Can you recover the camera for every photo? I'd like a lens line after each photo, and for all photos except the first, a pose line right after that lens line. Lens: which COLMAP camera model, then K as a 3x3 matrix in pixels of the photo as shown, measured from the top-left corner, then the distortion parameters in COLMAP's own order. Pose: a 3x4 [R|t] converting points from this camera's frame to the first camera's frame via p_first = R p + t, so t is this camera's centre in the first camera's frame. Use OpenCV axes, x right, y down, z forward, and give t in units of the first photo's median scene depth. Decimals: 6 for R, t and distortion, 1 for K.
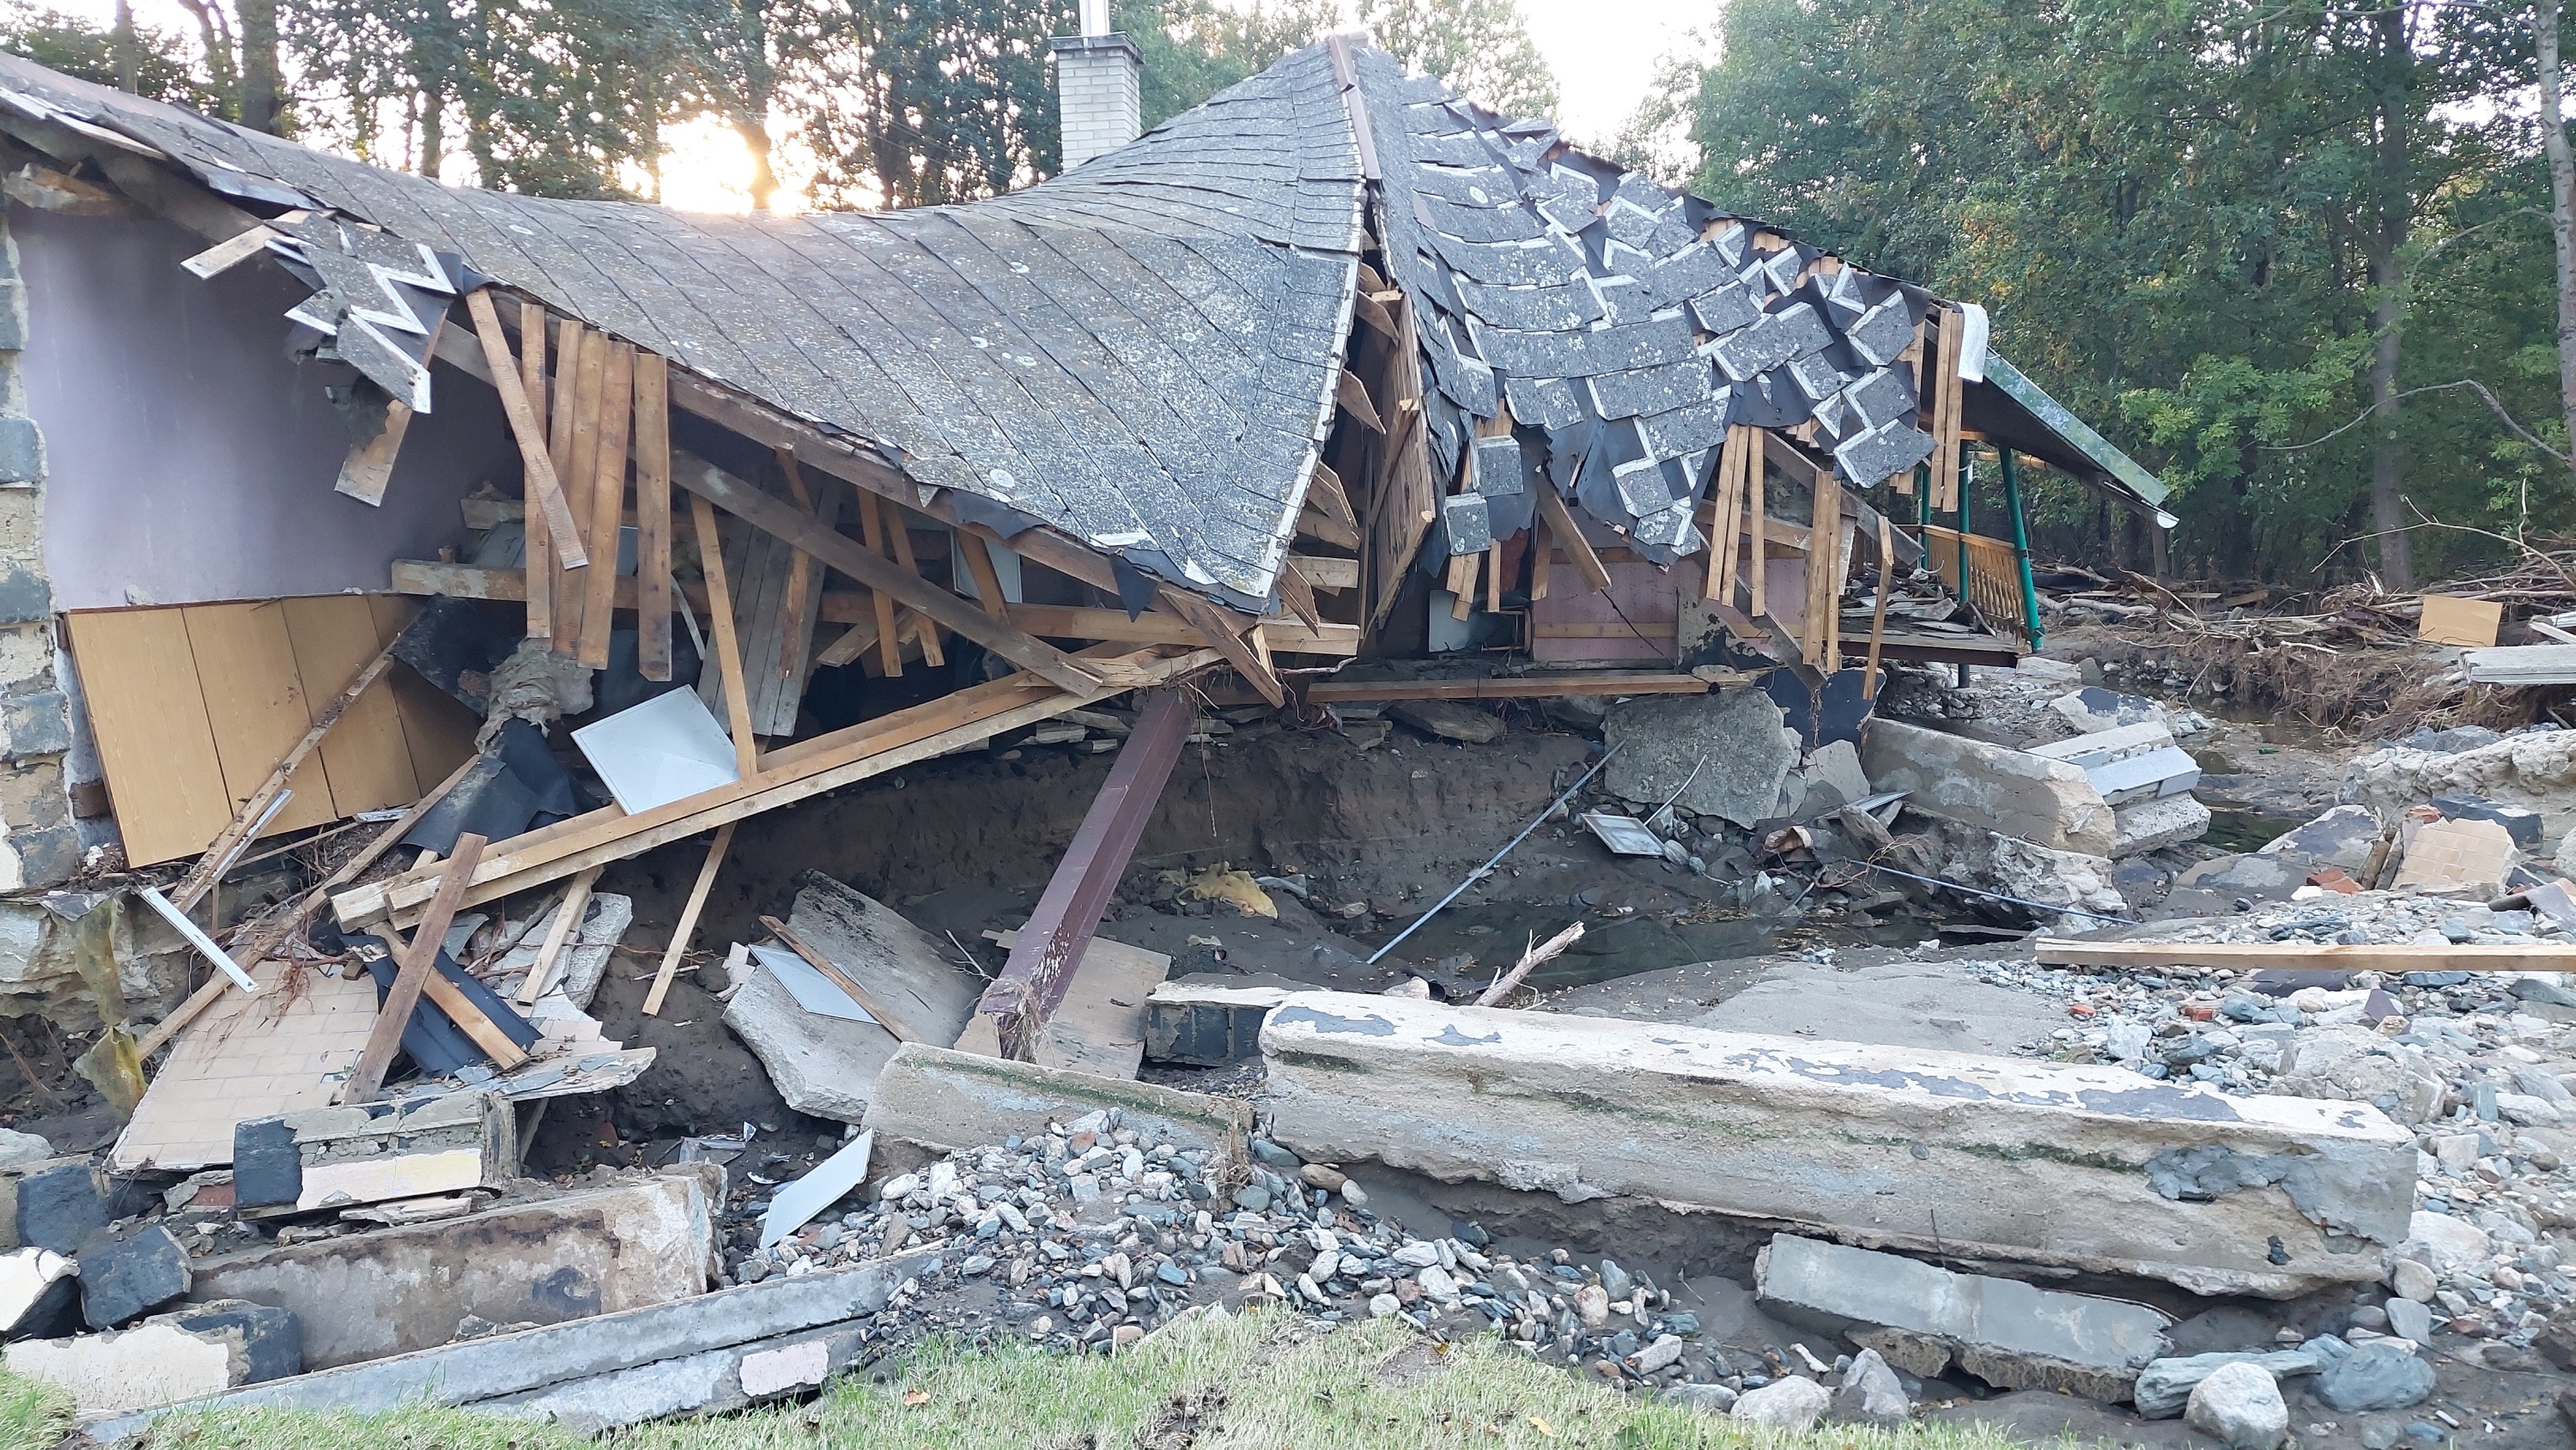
lens RADIAL K [[1911.0, 0, 1289.5], [0, 1911.0, 725.5], [0, 0, 1]] dist [0.067724, -0.087529]
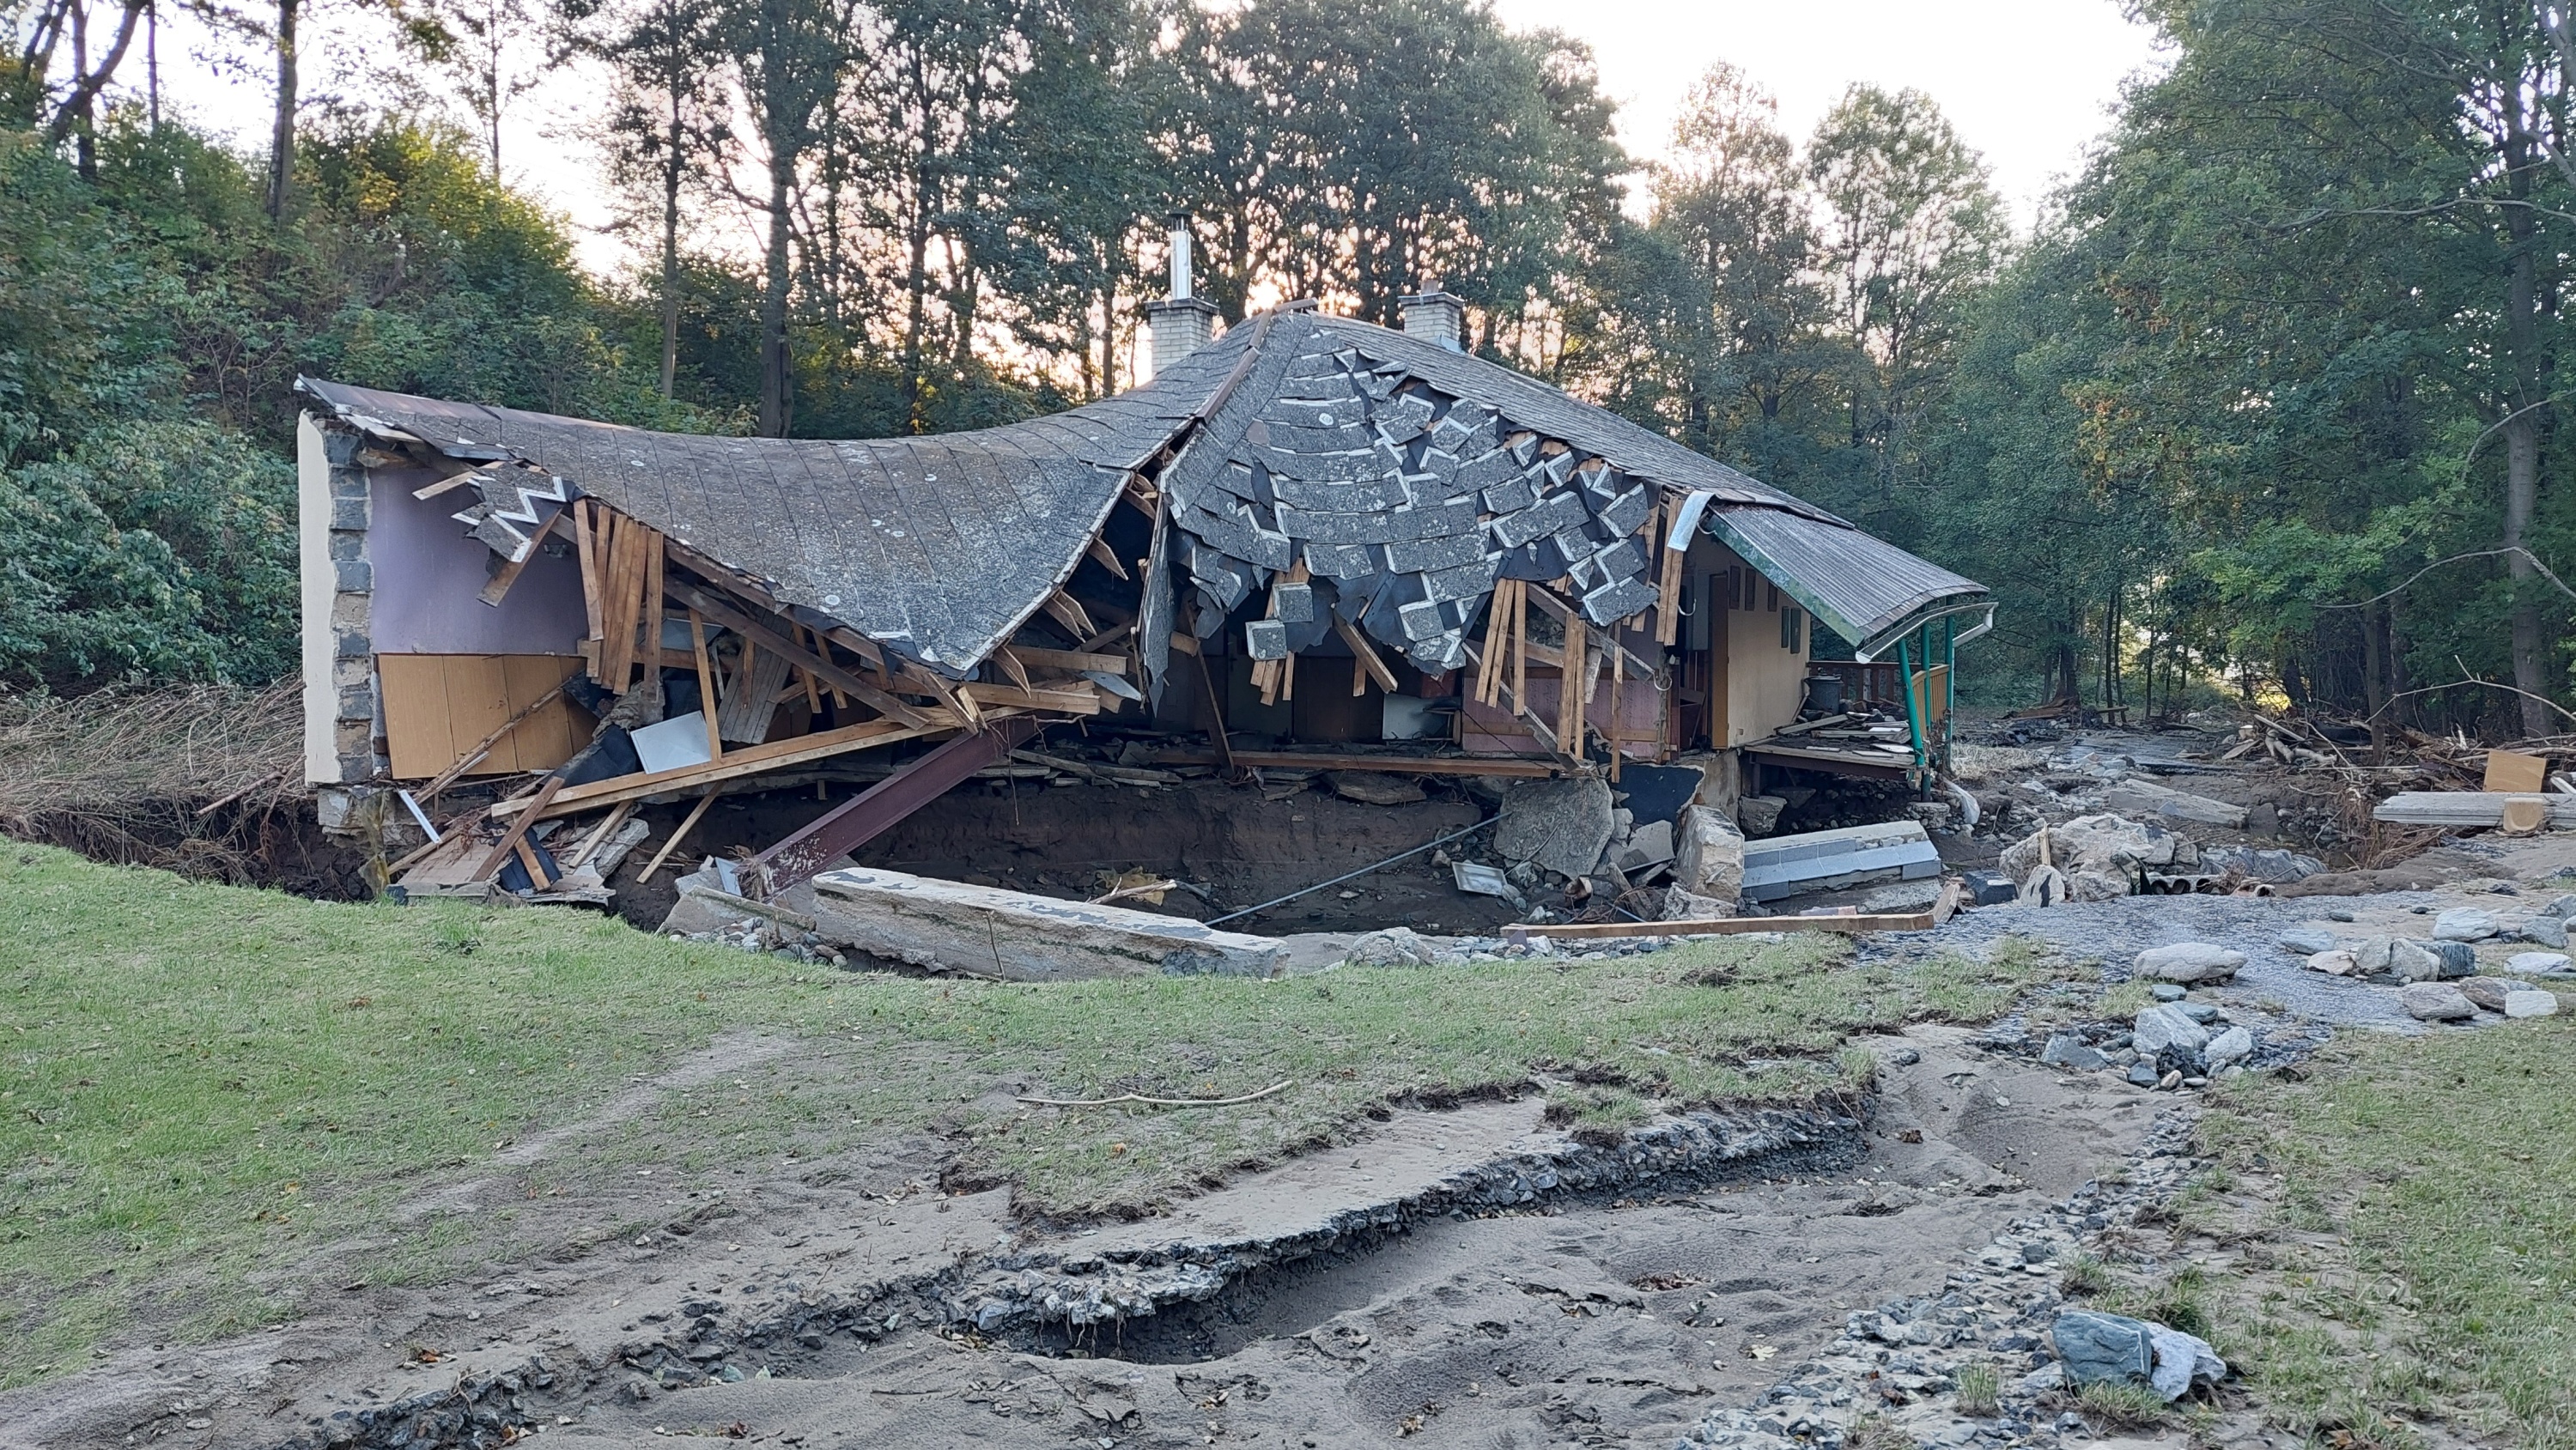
lens RADIAL K [[1911.0, 0, 1277.4], [0, 1911.0, 717.0], [0, 0, 1]] dist [0.067724, -0.087529]
pose [[0.949306, 0.040955, -0.311675, 0.525208], [-0.063891, 0.995920, -0.063734, 0.044747], [0.307793, 0.080416, 0.948049, -0.373279]]
